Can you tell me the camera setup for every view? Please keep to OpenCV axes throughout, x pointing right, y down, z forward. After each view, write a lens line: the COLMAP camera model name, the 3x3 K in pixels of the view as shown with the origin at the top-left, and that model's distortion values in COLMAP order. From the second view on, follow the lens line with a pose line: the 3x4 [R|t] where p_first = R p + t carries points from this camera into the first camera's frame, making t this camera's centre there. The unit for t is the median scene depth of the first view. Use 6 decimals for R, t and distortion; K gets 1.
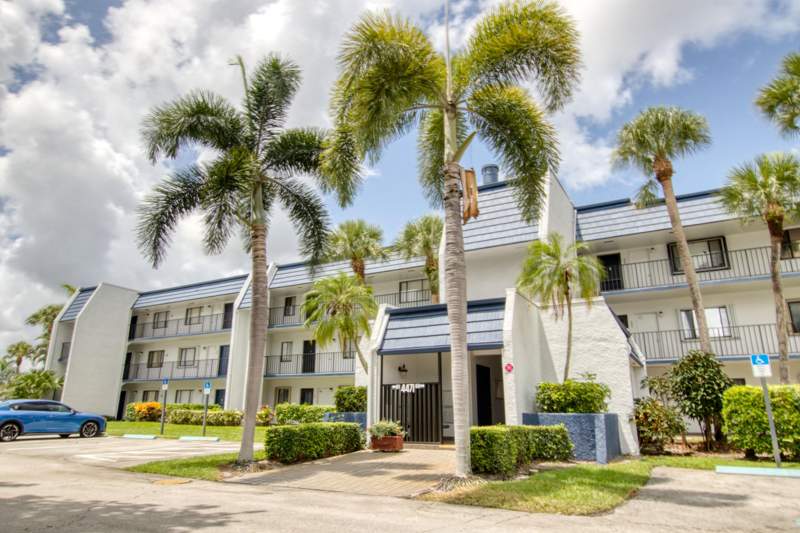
lens RADIAL K [[496.8, 0, 400.1], [0, 496.8, 274.4], [0, 0, 1]] dist [-0.017548, 0.001319]
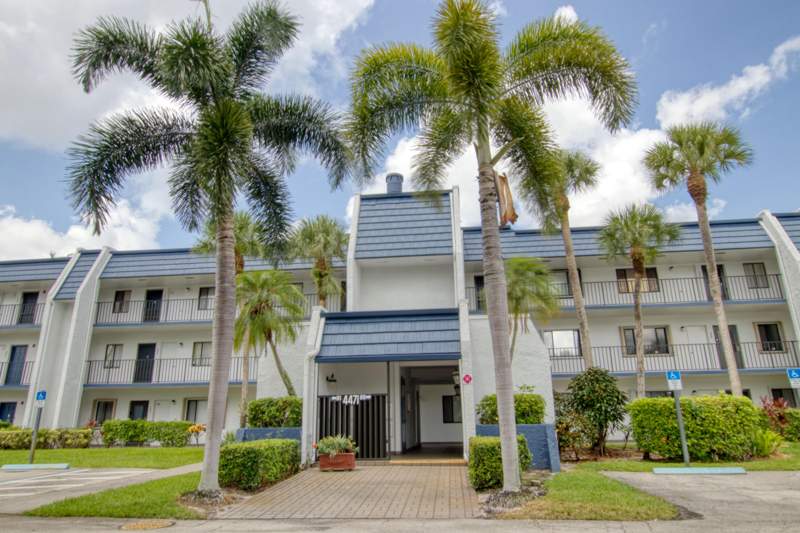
lens RADIAL K [[505.5, 0, 400.0], [0, 505.5, 266.5], [0, 0, 1]] dist [-0.014693, 0.001139]
pose [[0.921816, 0.098870, 0.374807, -0.265252], [-0.085418, 0.994967, -0.052382, 0.024439], [-0.378100, 0.016271, 0.925622, 0.094023]]
